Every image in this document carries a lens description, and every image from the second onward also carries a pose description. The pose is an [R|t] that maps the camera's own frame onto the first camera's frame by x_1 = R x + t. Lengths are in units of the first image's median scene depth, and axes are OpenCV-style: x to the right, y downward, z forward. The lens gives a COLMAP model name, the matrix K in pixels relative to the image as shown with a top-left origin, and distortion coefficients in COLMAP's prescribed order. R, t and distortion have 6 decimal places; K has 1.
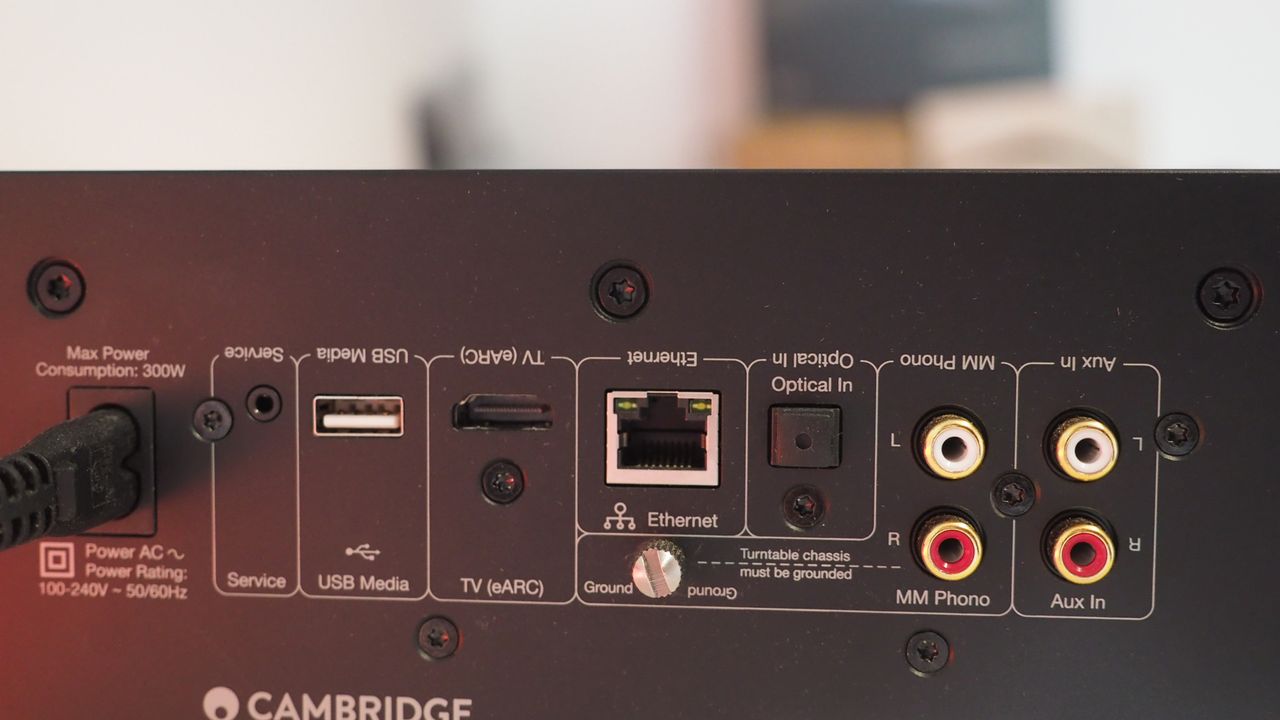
lens RADIAL K [[1537.1, 0, 650.1], [0, 1537.1, 458.9], [0, 0, 1]] dist [-0.006873, 0.000000]
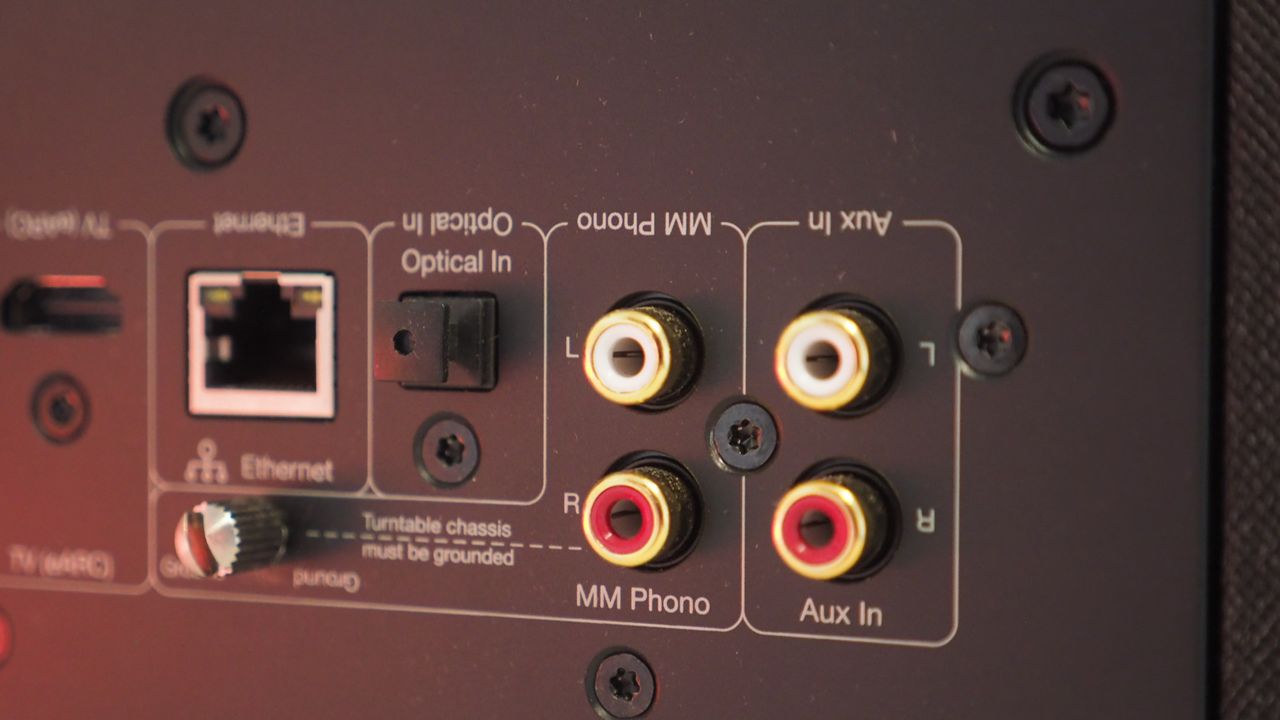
lens RADIAL K [[2727.2, 0, 642.1], [0, 2727.2, 356.3], [0, 0, 1]] dist [0.032413, 0.000000]
pose [[0.939538, 0.002641, -0.342434, 0.559548], [-0.008829, 0.999825, -0.016512, 0.009521], [0.342330, 0.018537, 0.939397, -0.046773]]
